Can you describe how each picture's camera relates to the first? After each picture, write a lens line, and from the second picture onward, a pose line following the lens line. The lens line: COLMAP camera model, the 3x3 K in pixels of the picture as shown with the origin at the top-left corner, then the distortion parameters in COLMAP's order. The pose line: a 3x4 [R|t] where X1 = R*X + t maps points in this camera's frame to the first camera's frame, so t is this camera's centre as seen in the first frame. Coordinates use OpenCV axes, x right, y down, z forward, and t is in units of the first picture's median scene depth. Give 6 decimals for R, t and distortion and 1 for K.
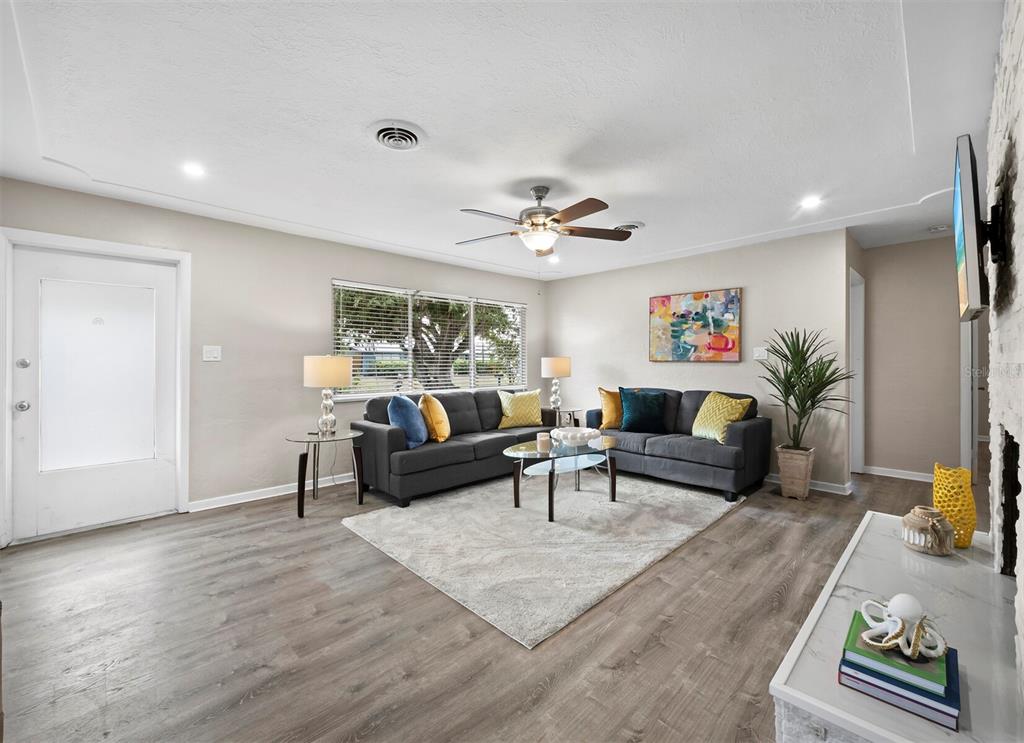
lens RADIAL K [[425.6, 0, 514.2], [0, 425.6, 365.7], [0, 0, 1]] dist [-0.000781, -0.000106]
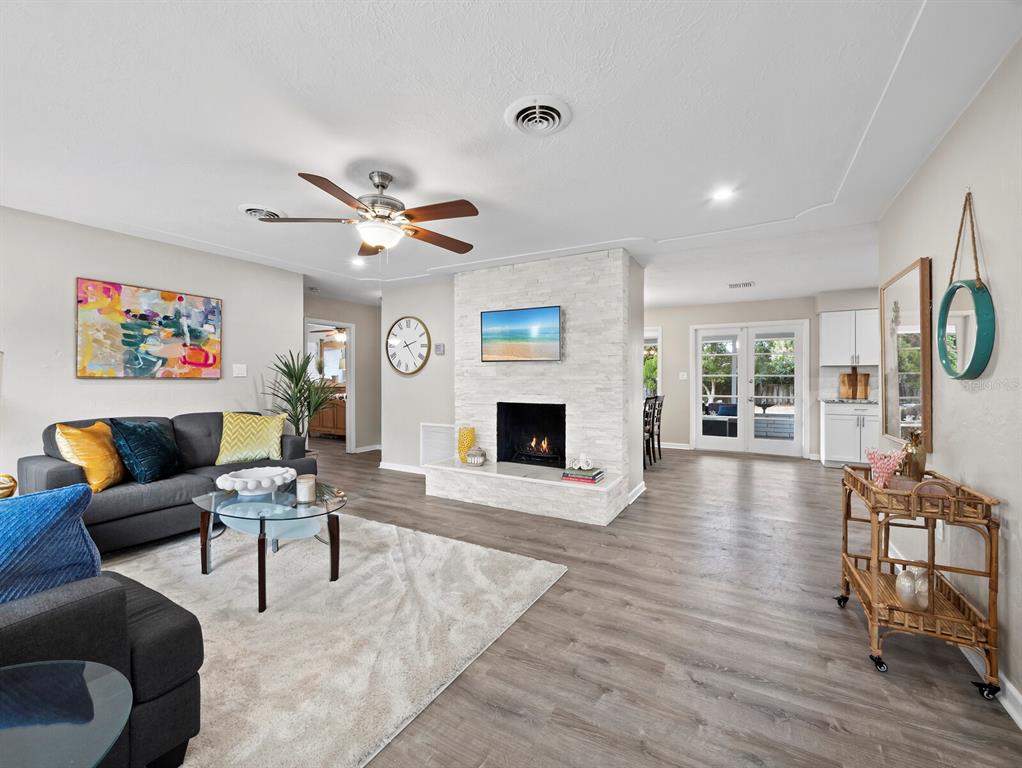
lens RADIAL K [[427.0, 0, 515.2], [0, 427.0, 383.5], [0, 0, 1]] dist [-0.002446, -0.000036]
pose [[-0.265542, -0.006215, 0.964079, -0.642744], [0.009552, 0.999913, 0.009077, -0.001547], [-0.964052, 0.011619, -0.265460, 0.743116]]
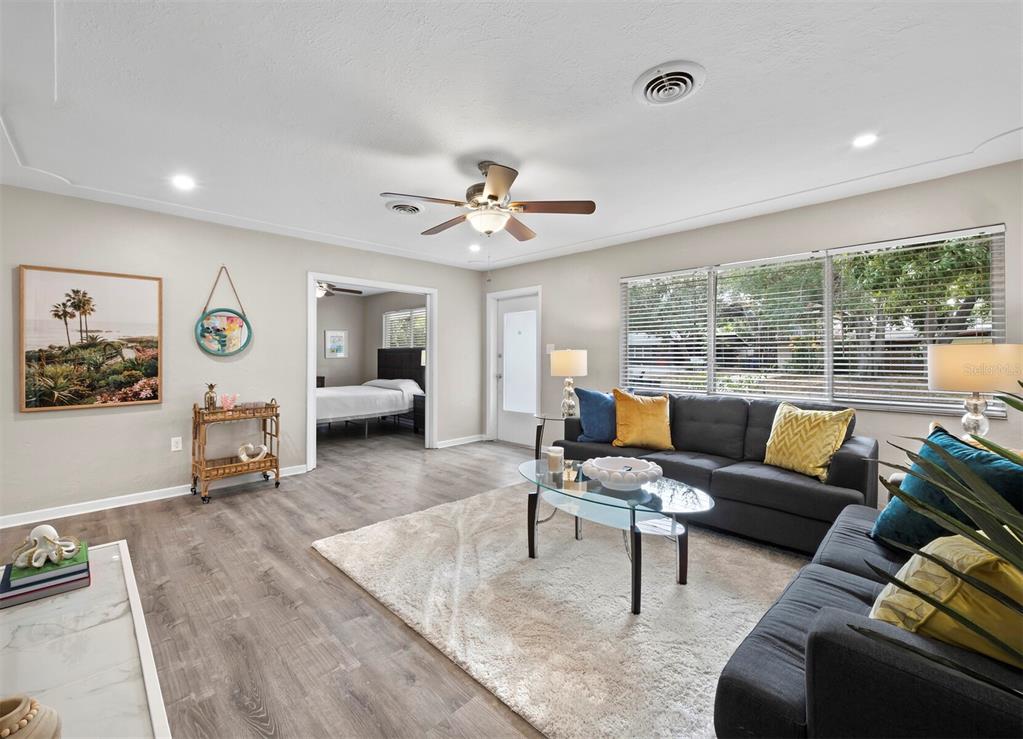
lens RADIAL K [[436.8, 0, 514.3], [0, 436.8, 356.3], [0, 0, 1]] dist [0.000658, 0.000025]
pose [[0.008429, 0.002492, -0.999961, 0.752479], [-0.009799, 0.999949, 0.002409, -0.007446], [0.999916, 0.009778, 0.008453, 0.804226]]
